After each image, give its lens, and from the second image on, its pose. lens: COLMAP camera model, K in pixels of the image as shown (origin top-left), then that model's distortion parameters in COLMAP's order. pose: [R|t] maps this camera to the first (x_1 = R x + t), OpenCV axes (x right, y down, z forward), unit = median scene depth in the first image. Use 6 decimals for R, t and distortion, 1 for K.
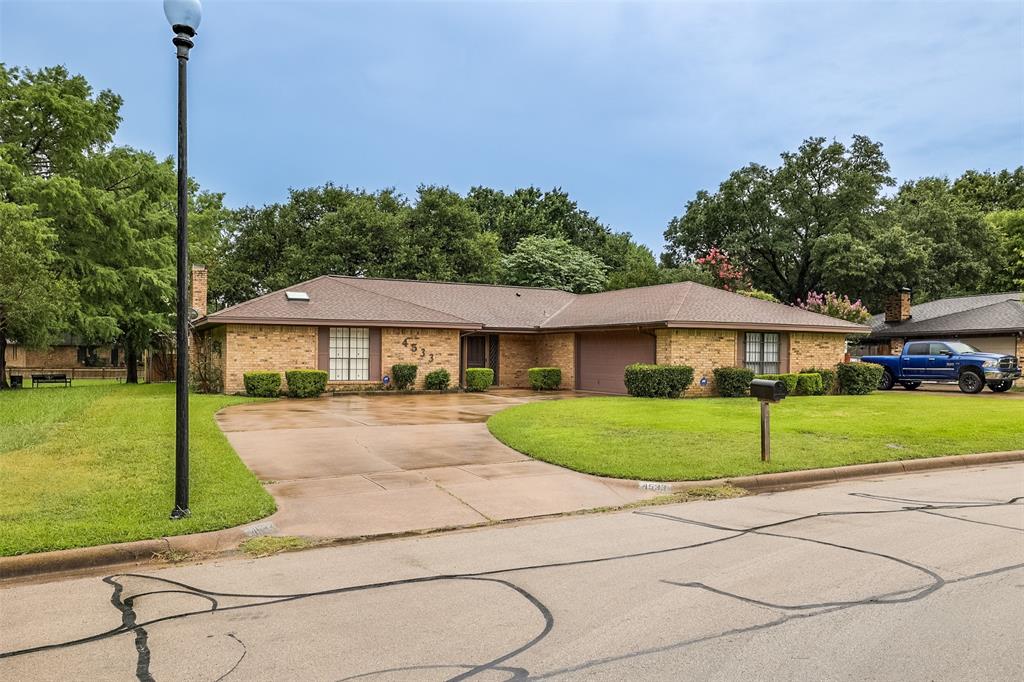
lens RADIAL K [[677.5, 0, 512.0], [0, 677.5, 341.0], [0, 0, 1]] dist [0.000658, -0.000305]
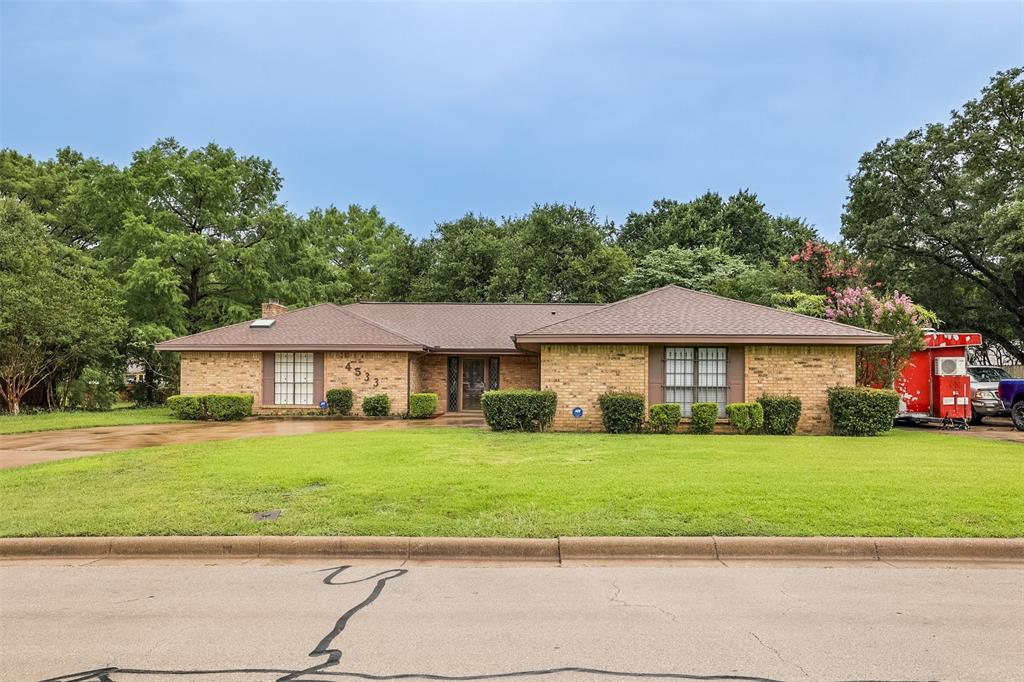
lens RADIAL K [[677.5, 0, 512.0], [0, 677.5, 341.0], [0, 0, 1]] dist [0.000658, -0.000305]
pose [[0.899759, -0.028783, -0.435438, 0.490925], [0.011835, 0.999065, -0.041584, 0.009155], [0.436227, 0.032262, 0.899258, 0.233819]]
